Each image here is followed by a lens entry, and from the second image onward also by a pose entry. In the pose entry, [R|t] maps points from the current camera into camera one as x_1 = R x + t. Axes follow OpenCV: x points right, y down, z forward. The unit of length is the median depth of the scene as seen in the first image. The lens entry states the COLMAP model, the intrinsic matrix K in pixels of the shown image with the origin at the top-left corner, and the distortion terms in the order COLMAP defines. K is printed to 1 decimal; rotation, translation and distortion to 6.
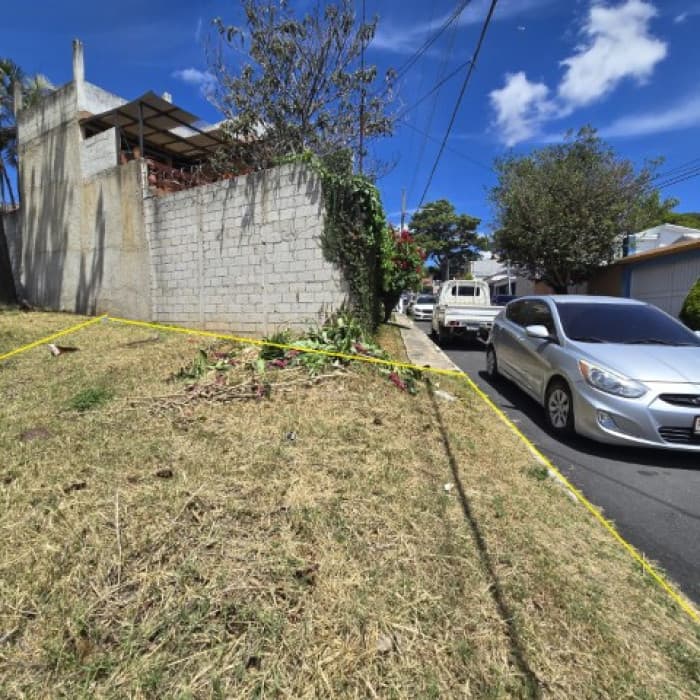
lens RADIAL K [[406.7, 0, 352.9], [0, 406.7, 351.9], [0, 0, 1]] dist [-0.000339, -0.001329]
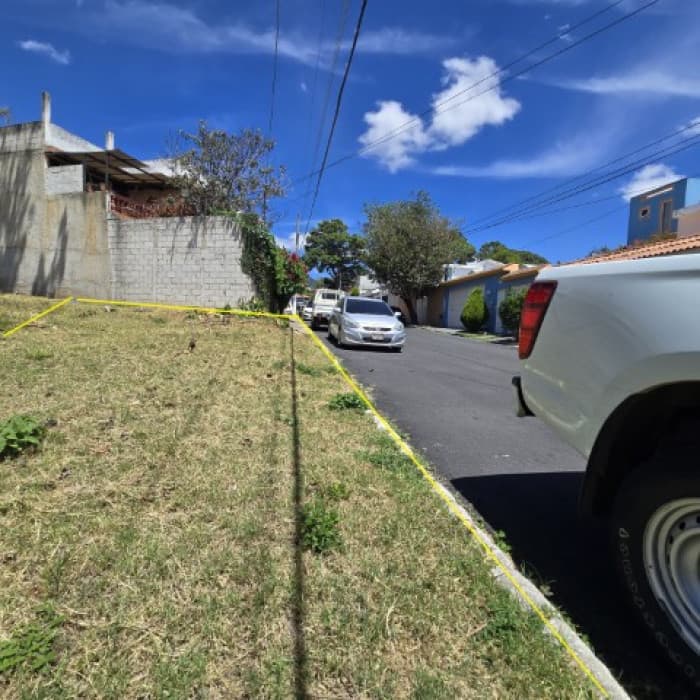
lens RADIAL K [[406.7, 0, 364.0], [0, 406.7, 359.7], [0, 0, 1]] dist [-0.000339, -0.001329]
pose [[0.963355, 0.013104, 0.267911, -0.021509], [-0.012011, 0.999912, -0.005719, 0.121767], [-0.267962, 0.002292, 0.963427, -0.652193]]
